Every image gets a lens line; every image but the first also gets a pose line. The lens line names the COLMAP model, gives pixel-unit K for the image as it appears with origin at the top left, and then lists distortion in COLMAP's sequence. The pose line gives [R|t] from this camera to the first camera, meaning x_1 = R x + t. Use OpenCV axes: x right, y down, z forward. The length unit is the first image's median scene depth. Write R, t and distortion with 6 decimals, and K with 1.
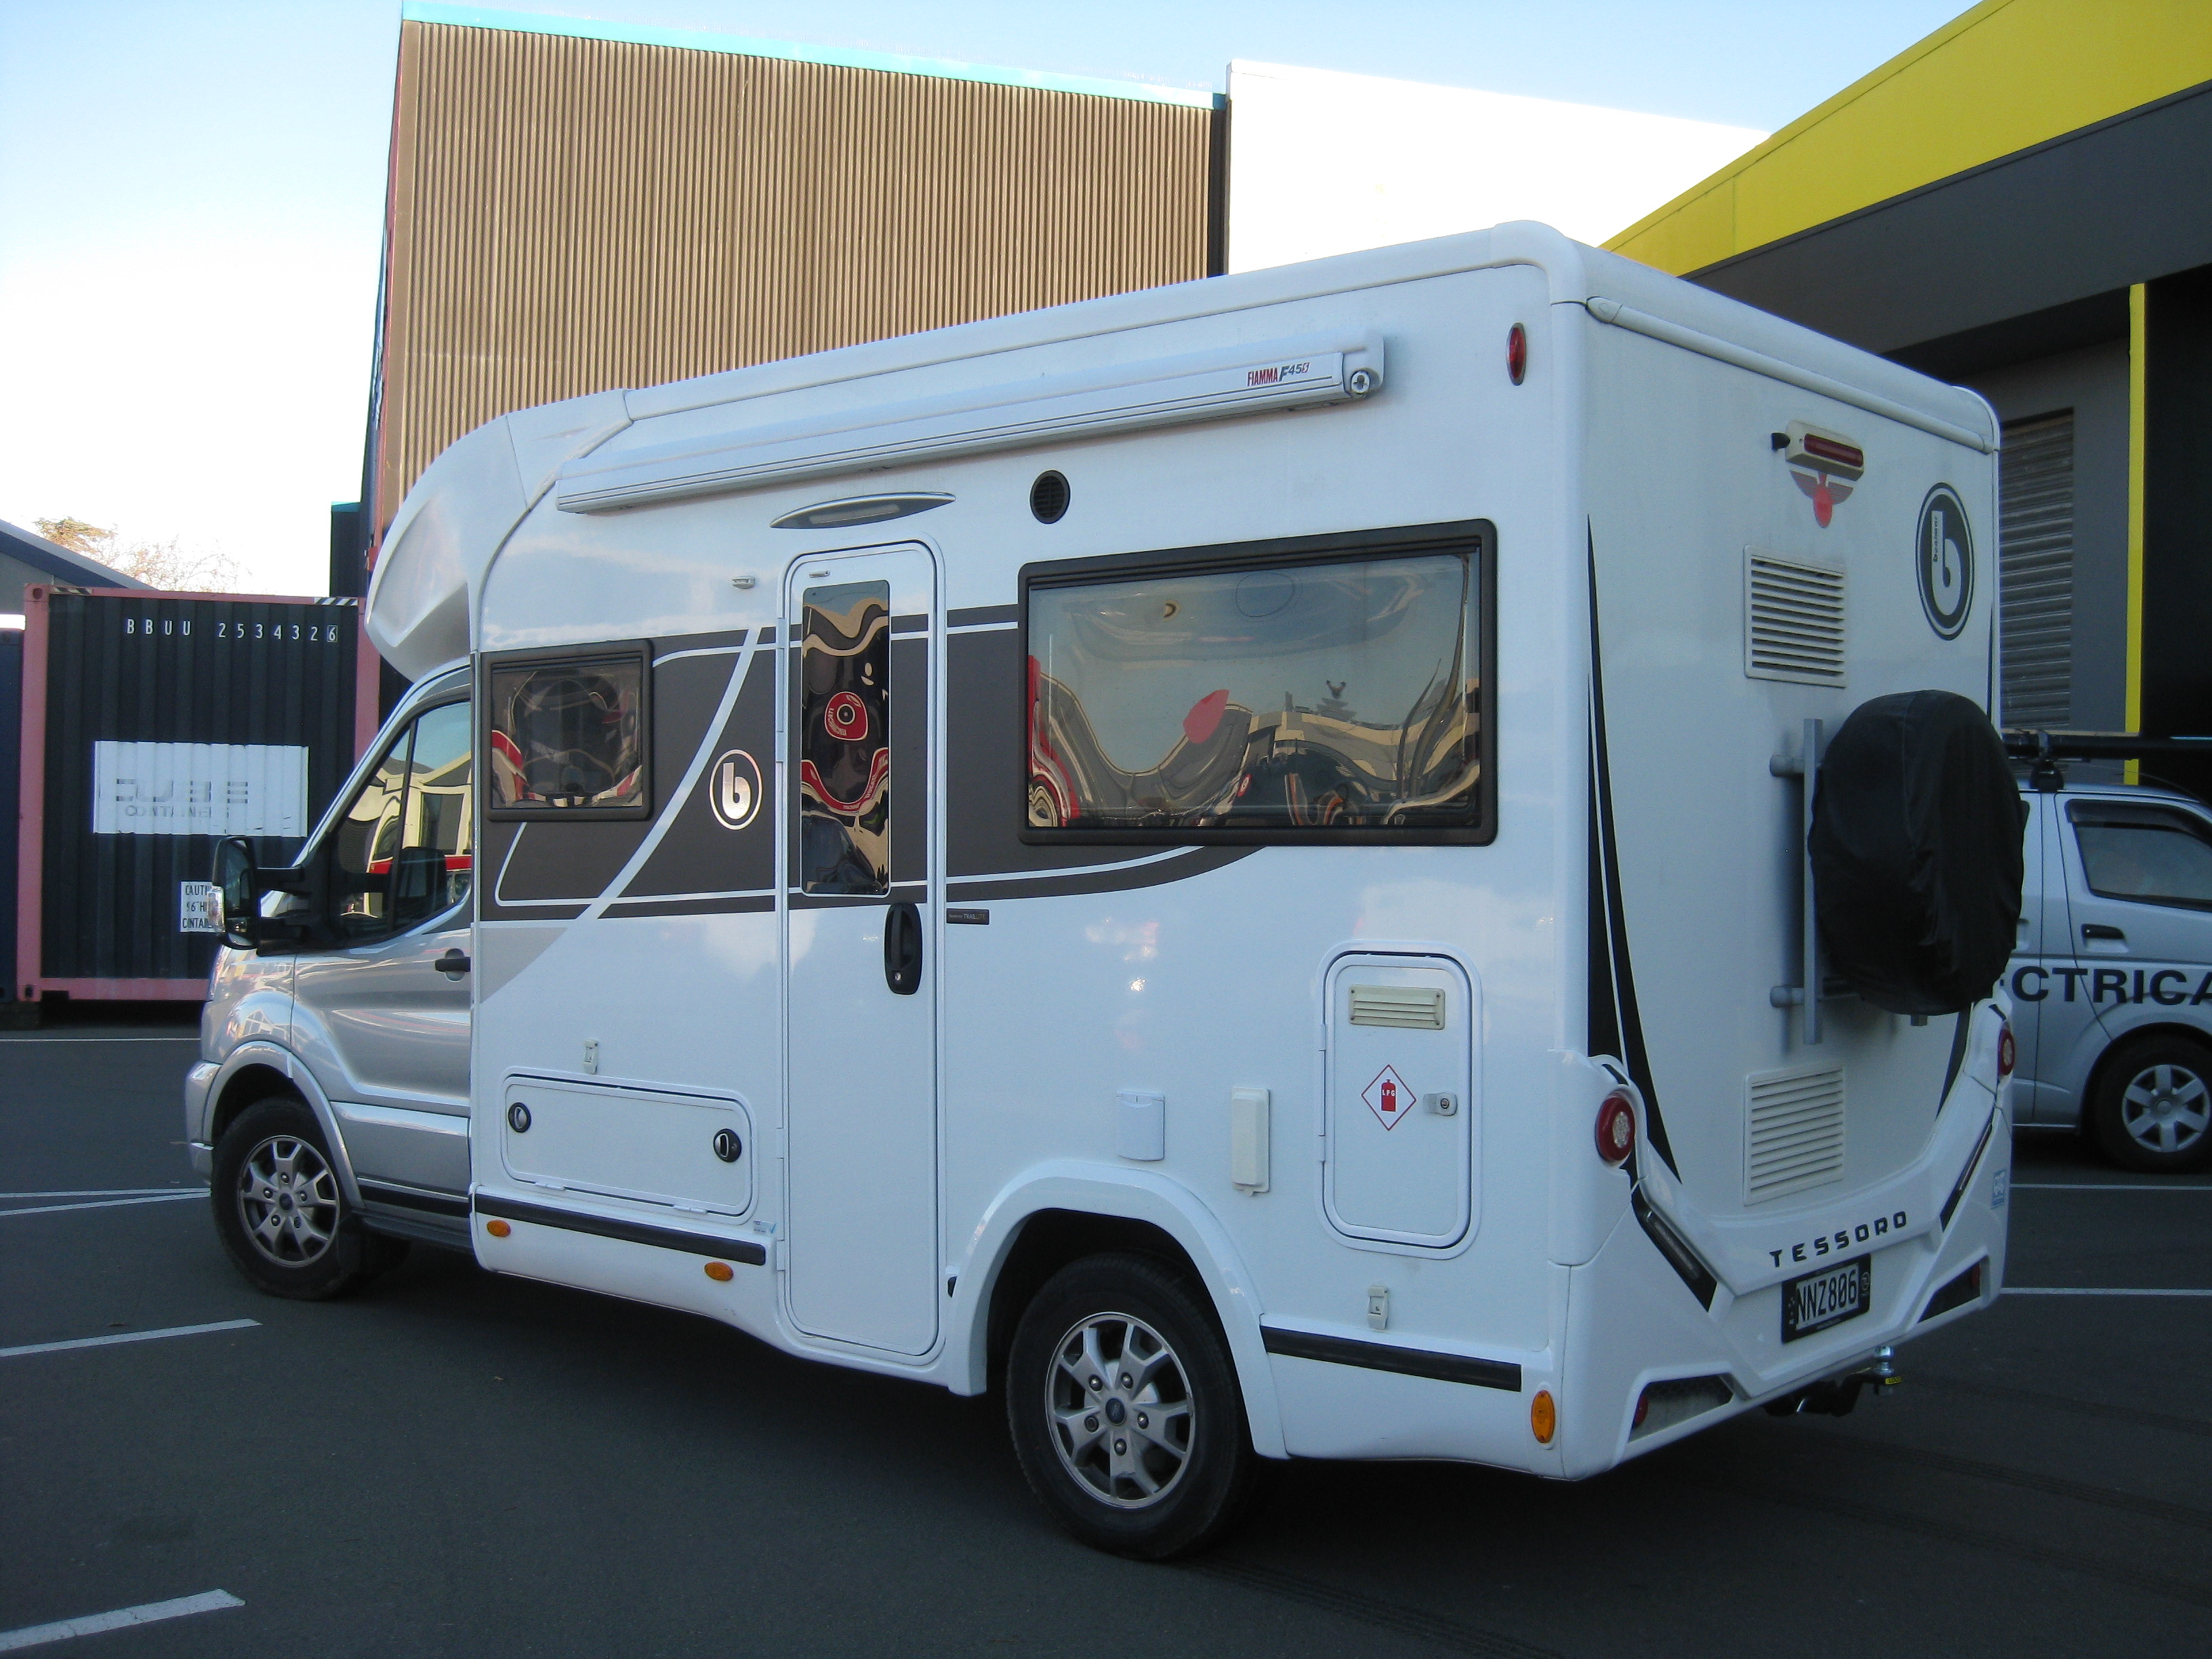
lens RADIAL K [[2420.3, 0, 1106.0], [0, 2420.3, 829.5], [0, 0, 1]] dist [-0.156438, 0.100532]
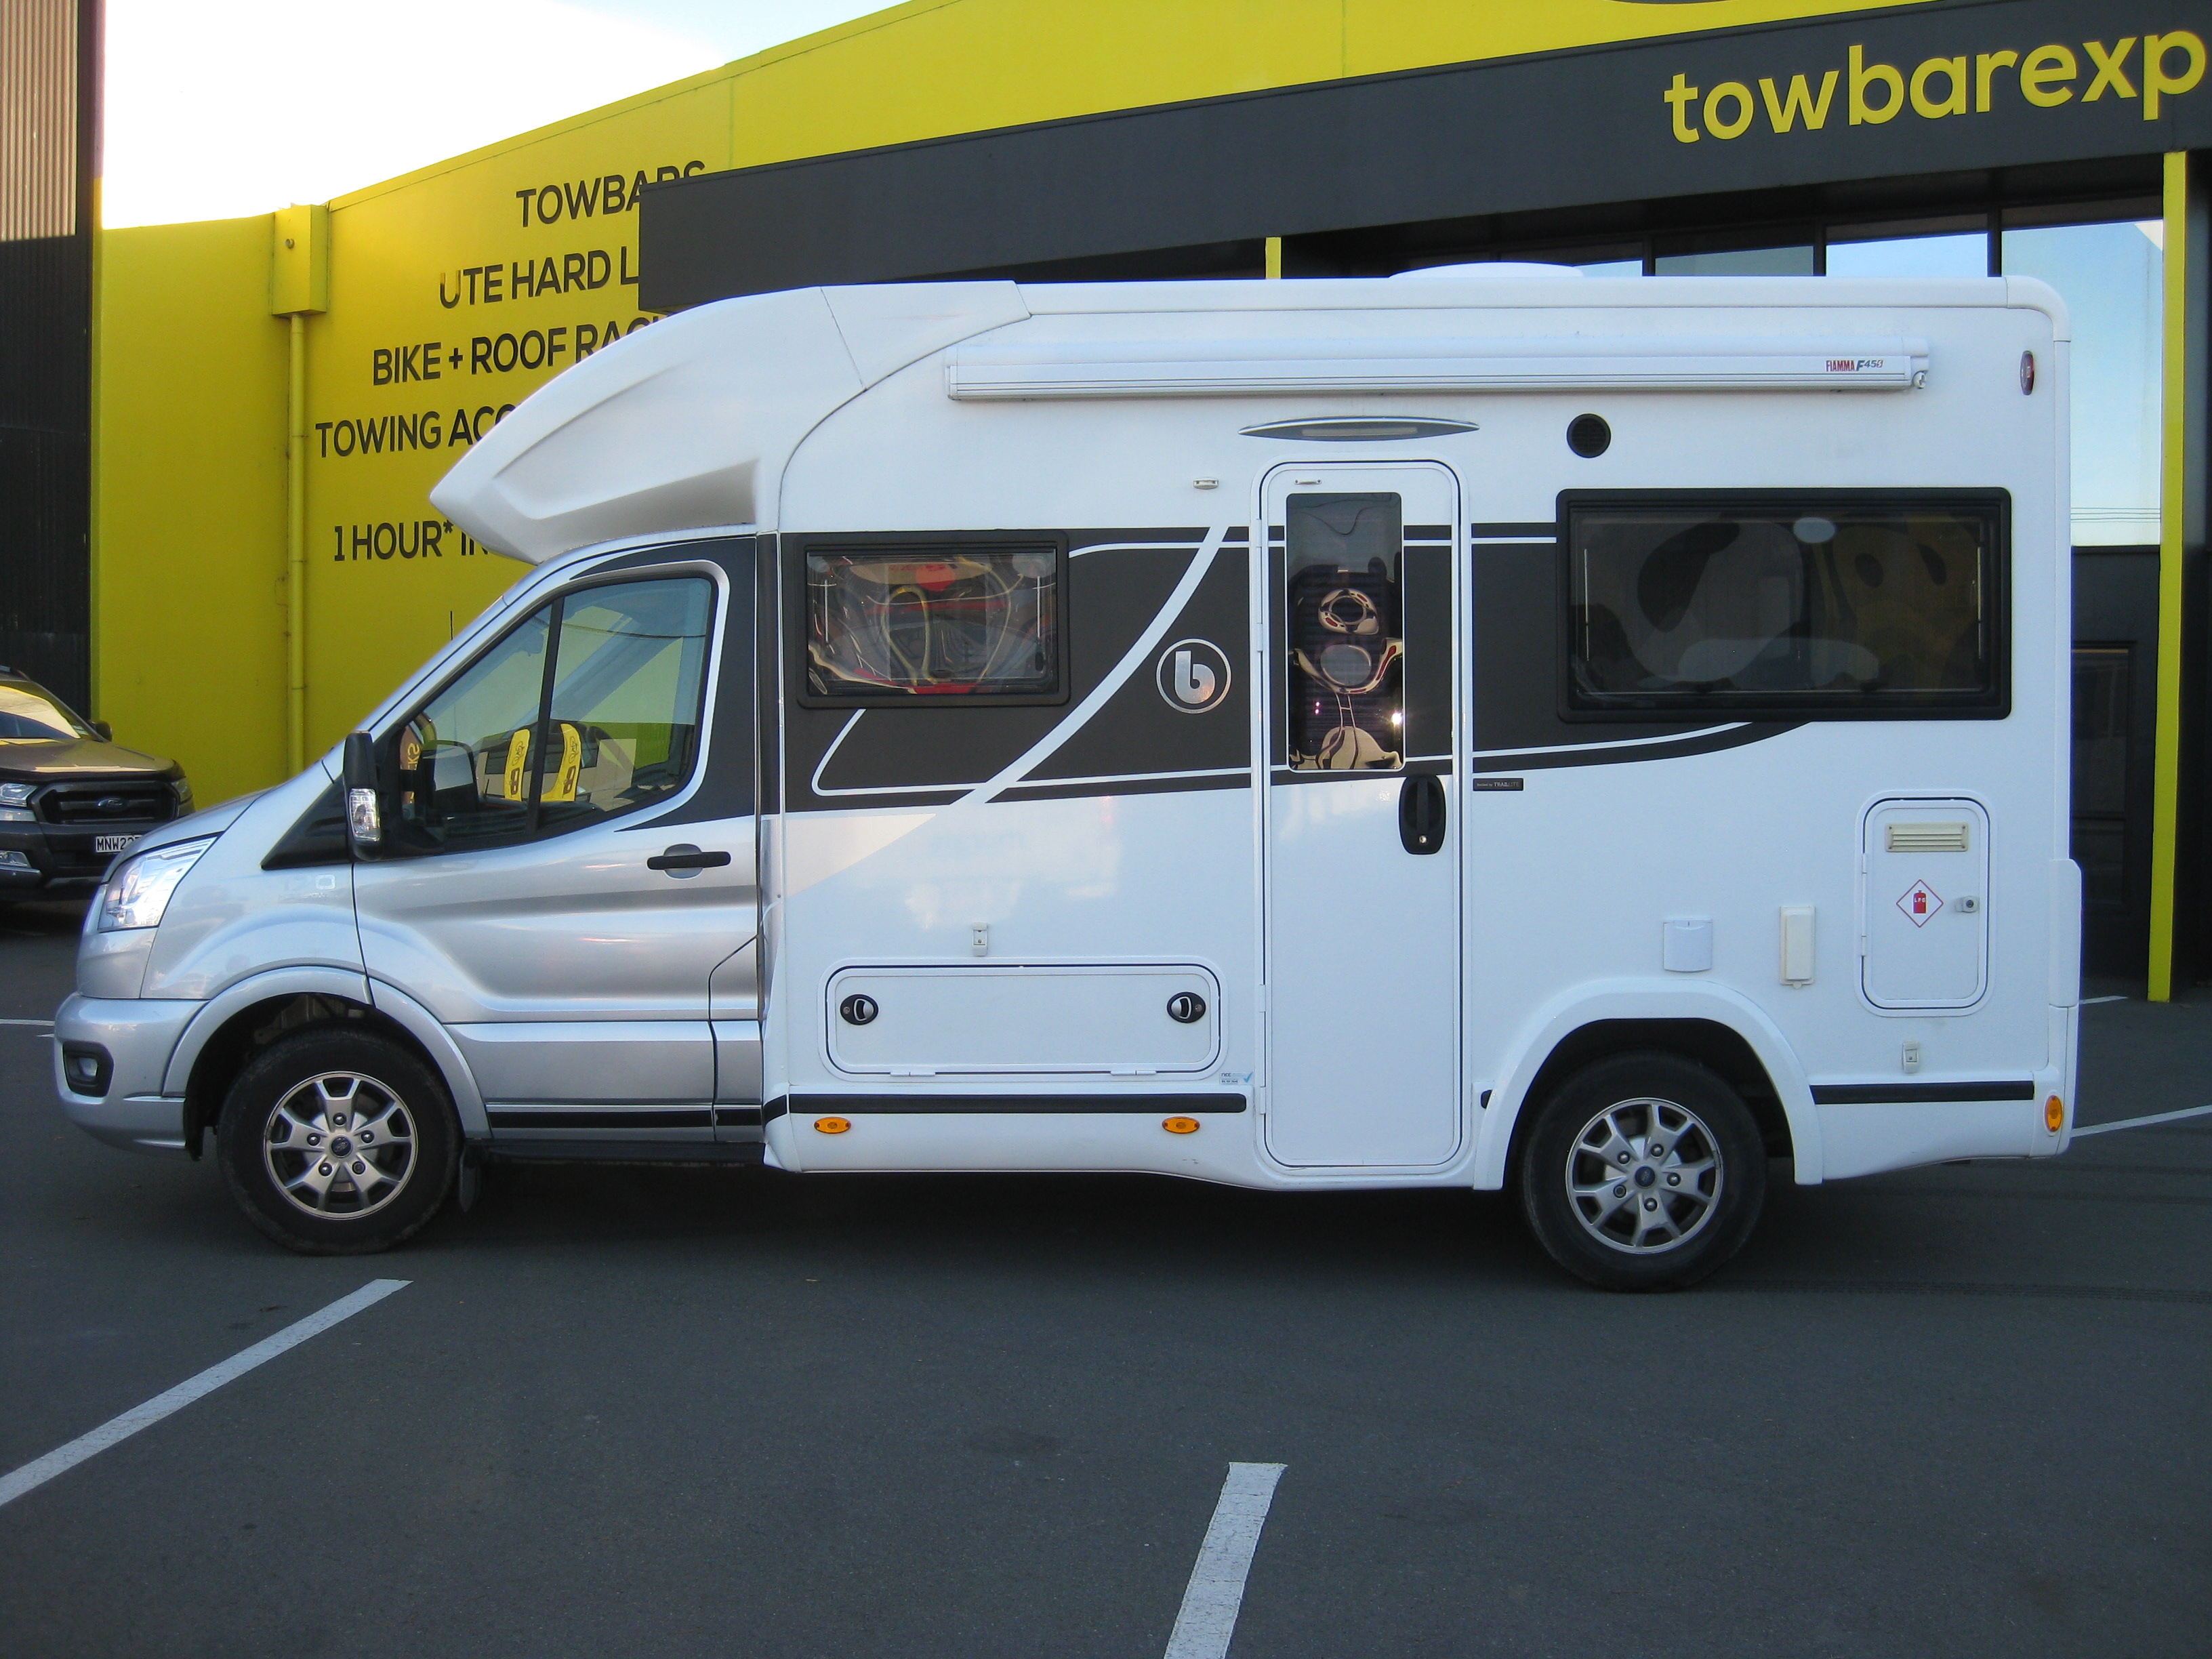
lens RADIAL K [[2434.8, 0, 1116.2], [0, 2434.8, 798.8], [0, 0, 1]] dist [-0.151798, 0.057678]
pose [[0.783714, -0.036466, 0.620051, -0.922005], [0.009293, 0.998852, 0.046998, -0.014245], [-0.621053, -0.031071, 0.783153, 0.184933]]
